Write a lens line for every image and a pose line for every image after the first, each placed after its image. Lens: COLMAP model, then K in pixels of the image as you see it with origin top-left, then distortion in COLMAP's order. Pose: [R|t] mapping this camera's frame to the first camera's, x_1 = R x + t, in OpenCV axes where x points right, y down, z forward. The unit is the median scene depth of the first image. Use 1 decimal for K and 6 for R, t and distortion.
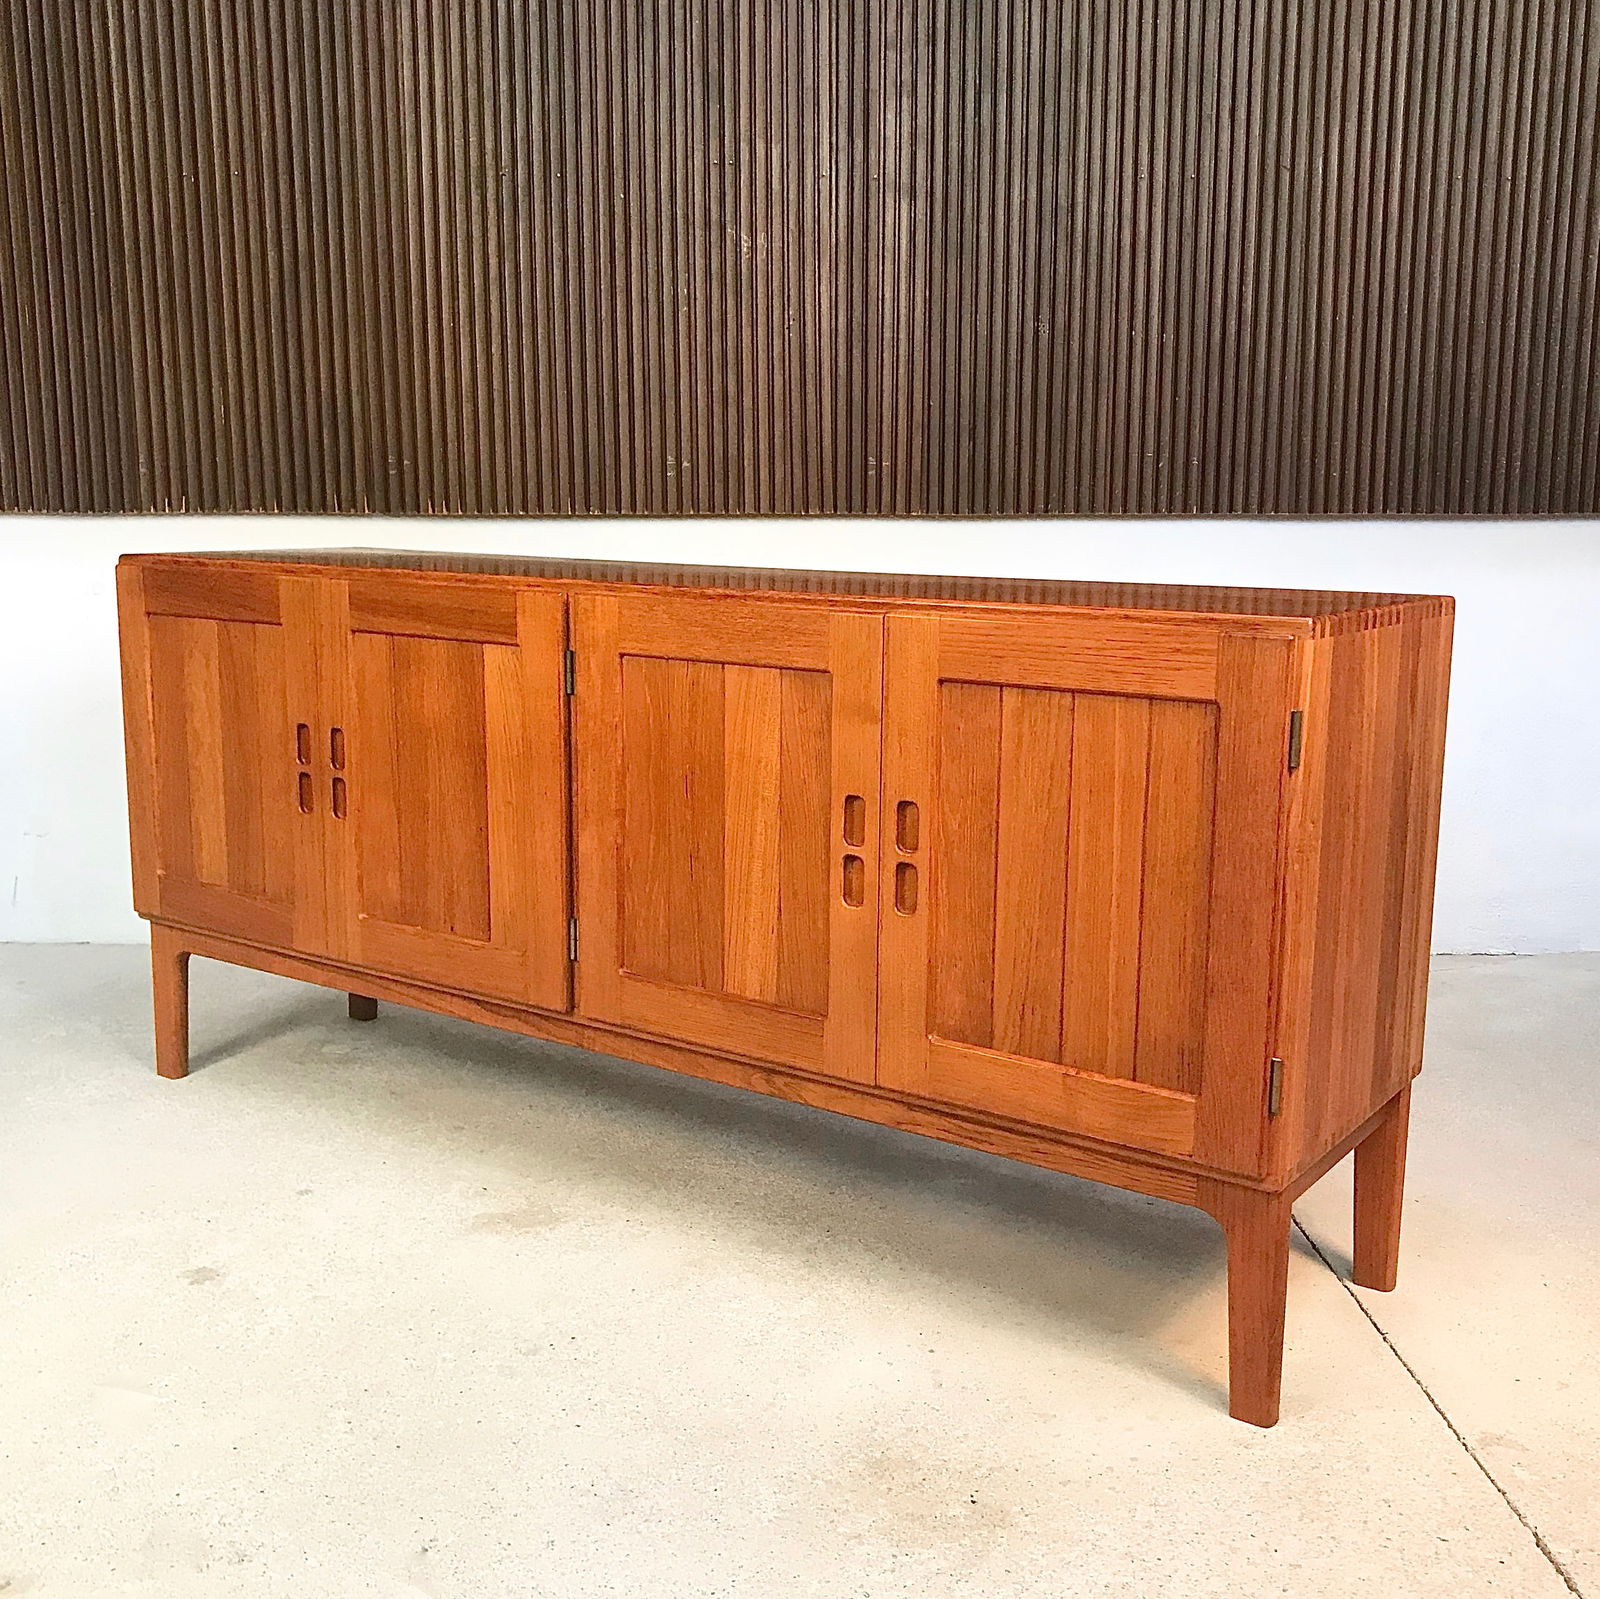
lens RADIAL K [[1809.9, 0, 800.0], [0, 1809.9, 799.5], [0, 0, 1]] dist [0.057307, -0.216700]
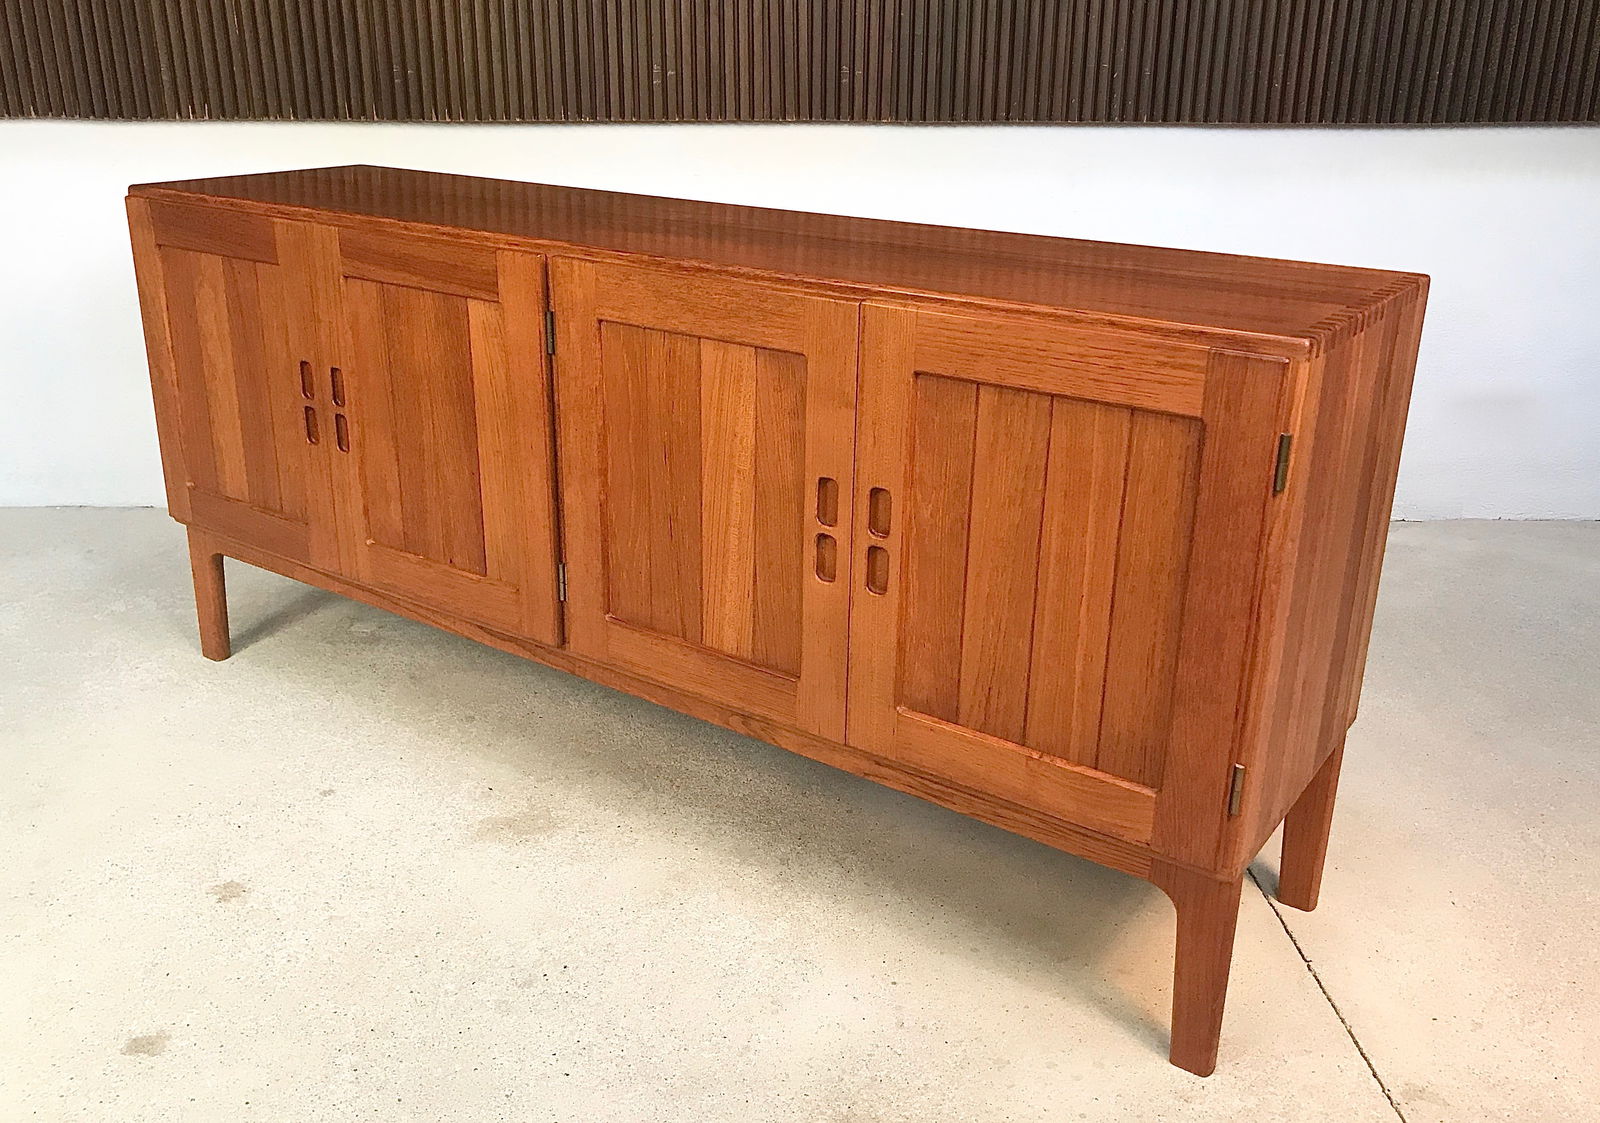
lens RADIAL K [[1449.5, 0, 775.0], [0, 1449.5, 556.7], [0, 0, 1]] dist [0.000850, -0.013995]
pose [[0.999990, 0.003225, -0.002975, 0.002237], [-0.002633, 0.983430, 0.181267, -0.083602], [0.003511, -0.181258, 0.983429, 0.152390]]
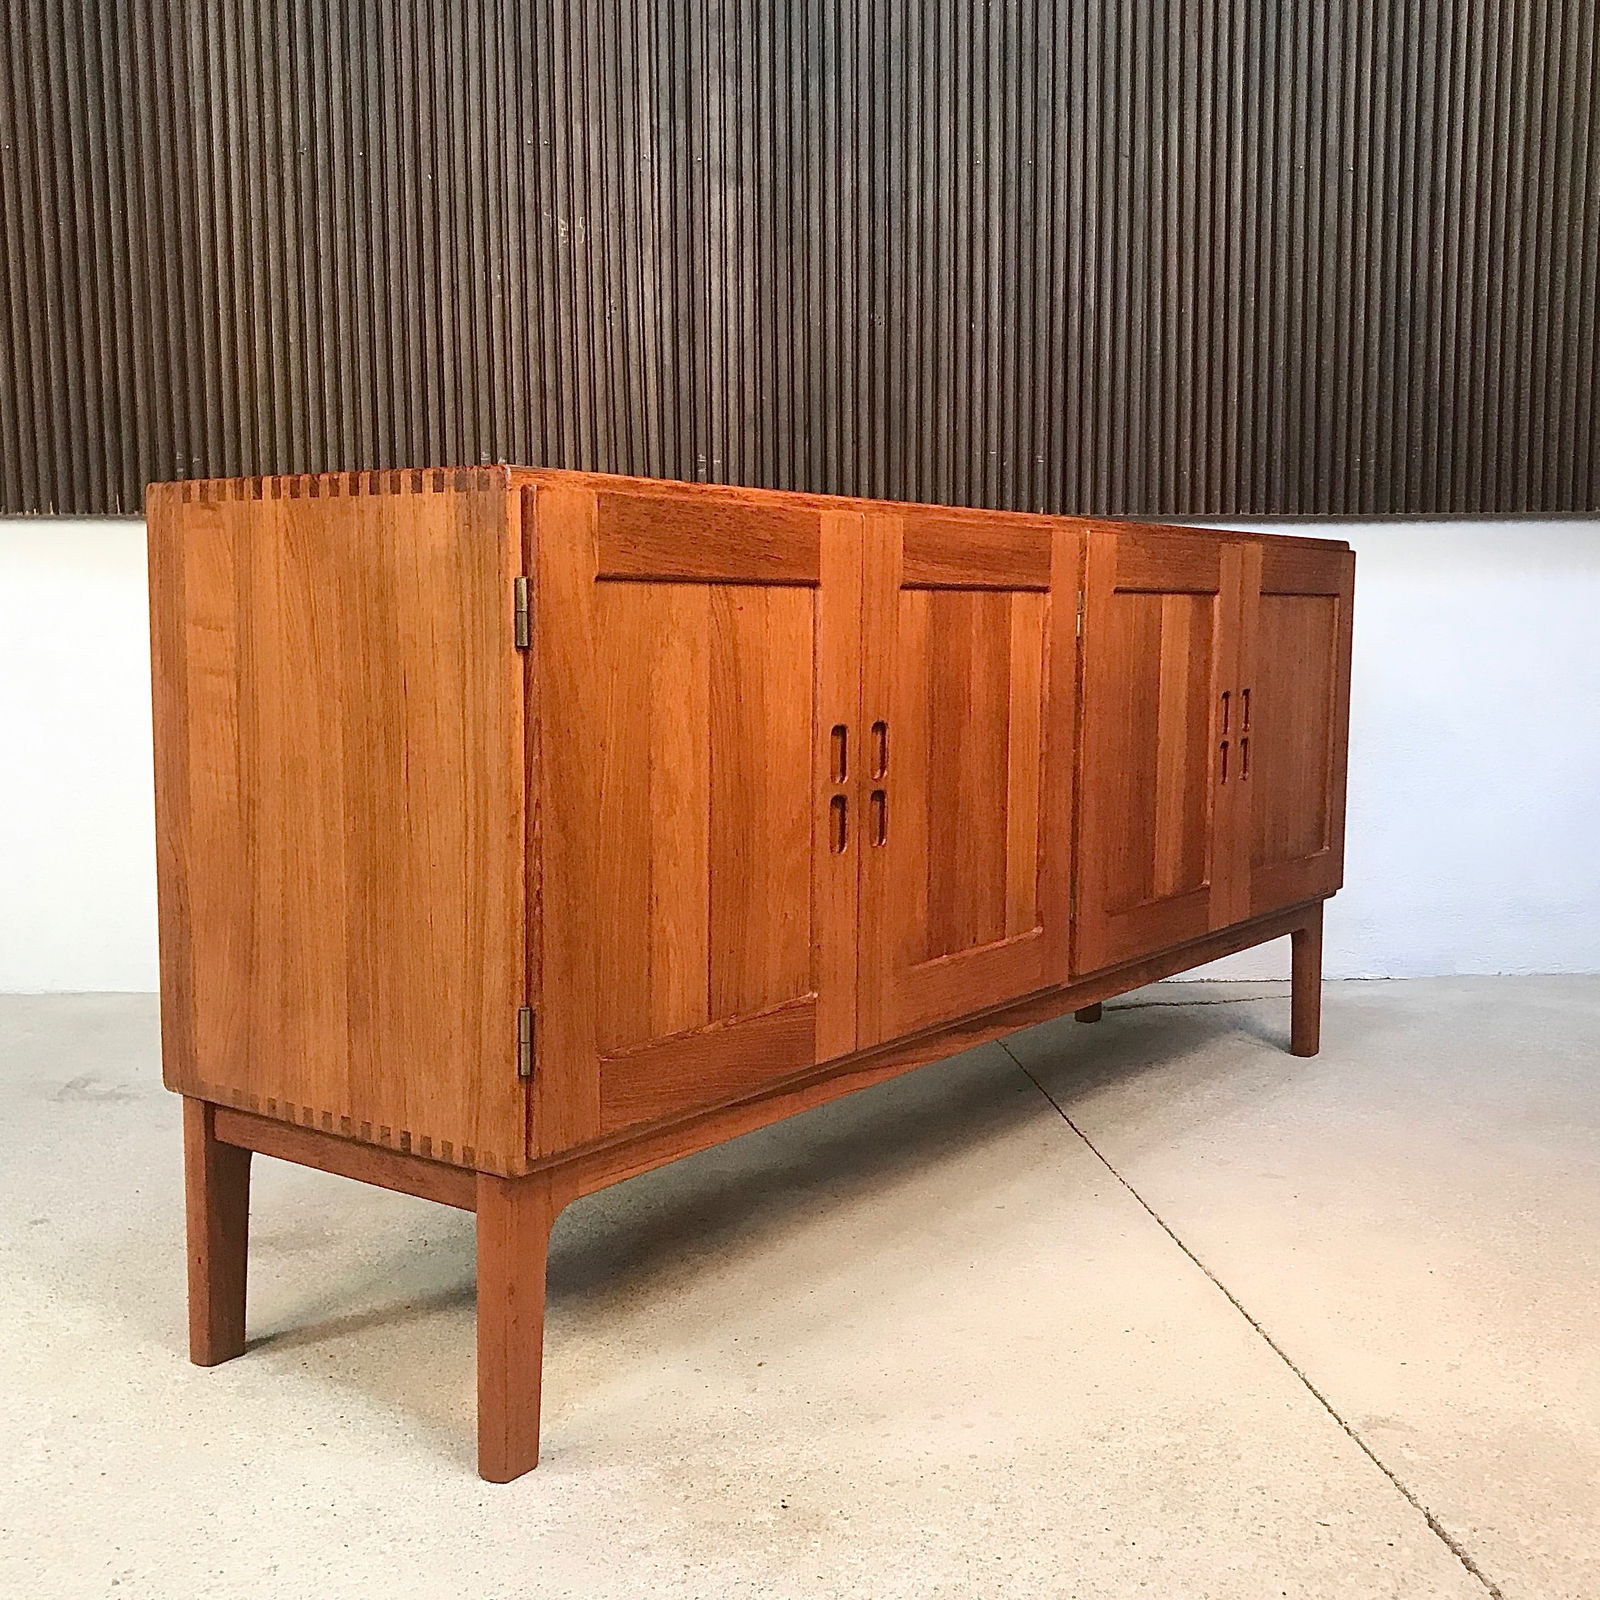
lens RADIAL K [[1852.2, 0, 800.0], [0, 1852.2, 800.0], [0, 0, 1]] dist [0.005633, -0.017271]
pose [[0.997595, -0.012568, 0.068168, 0.032284], [0.017171, 0.997580, -0.067369, 0.077632], [-0.067157, 0.068377, 0.995397, 0.074767]]
